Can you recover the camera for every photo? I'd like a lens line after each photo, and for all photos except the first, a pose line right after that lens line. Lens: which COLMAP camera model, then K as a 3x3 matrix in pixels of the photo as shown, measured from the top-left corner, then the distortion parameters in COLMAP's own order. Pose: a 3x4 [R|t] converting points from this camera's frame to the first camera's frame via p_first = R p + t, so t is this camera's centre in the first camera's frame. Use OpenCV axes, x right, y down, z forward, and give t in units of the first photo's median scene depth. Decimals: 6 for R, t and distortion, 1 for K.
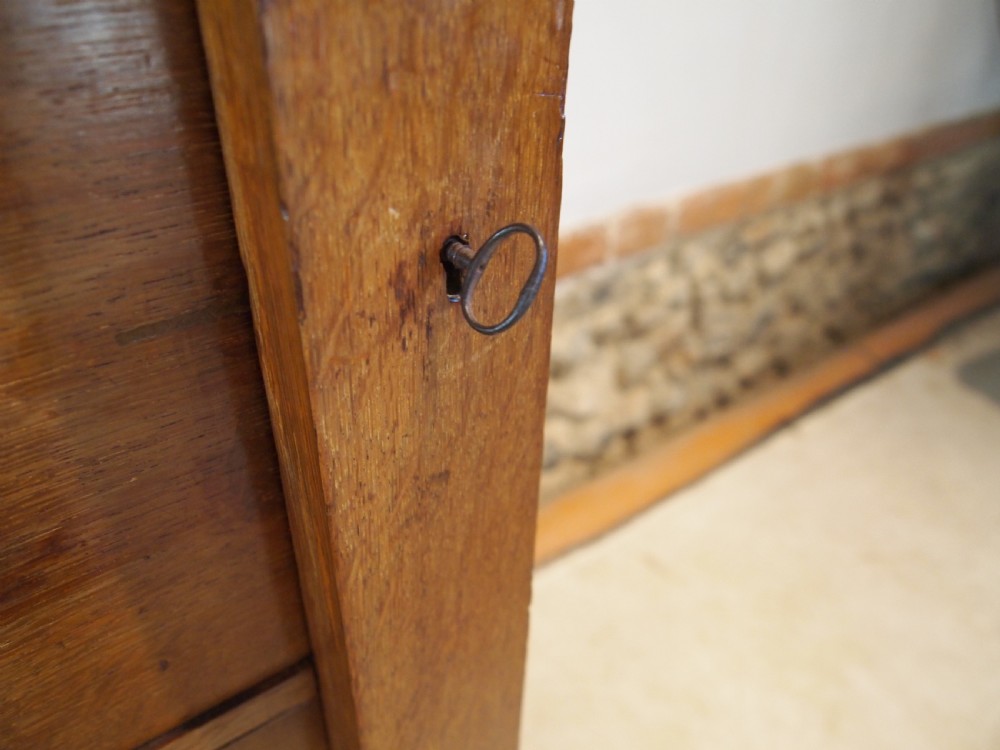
lens RADIAL K [[768.7, 0, 500.0], [0, 768.7, 375.0], [0, 0, 1]] dist [-0.046170, 0.002320]
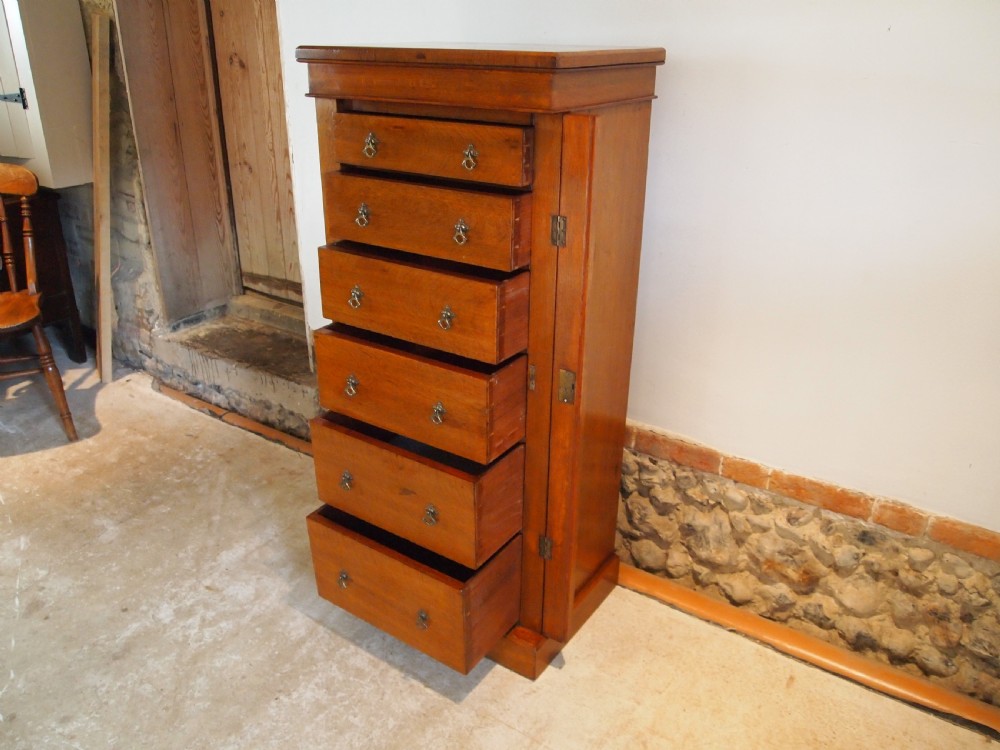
lens RADIAL K [[799.9, 0, 500.0], [0, 799.9, 375.0], [0, 0, 1]] dist [-0.046358, 0.001312]
pose [[0.330708, 0.365398, -0.870124, 1.042602], [-0.533416, 0.832971, 0.147061, -0.192189], [0.778524, 0.415504, 0.470380, -0.507647]]
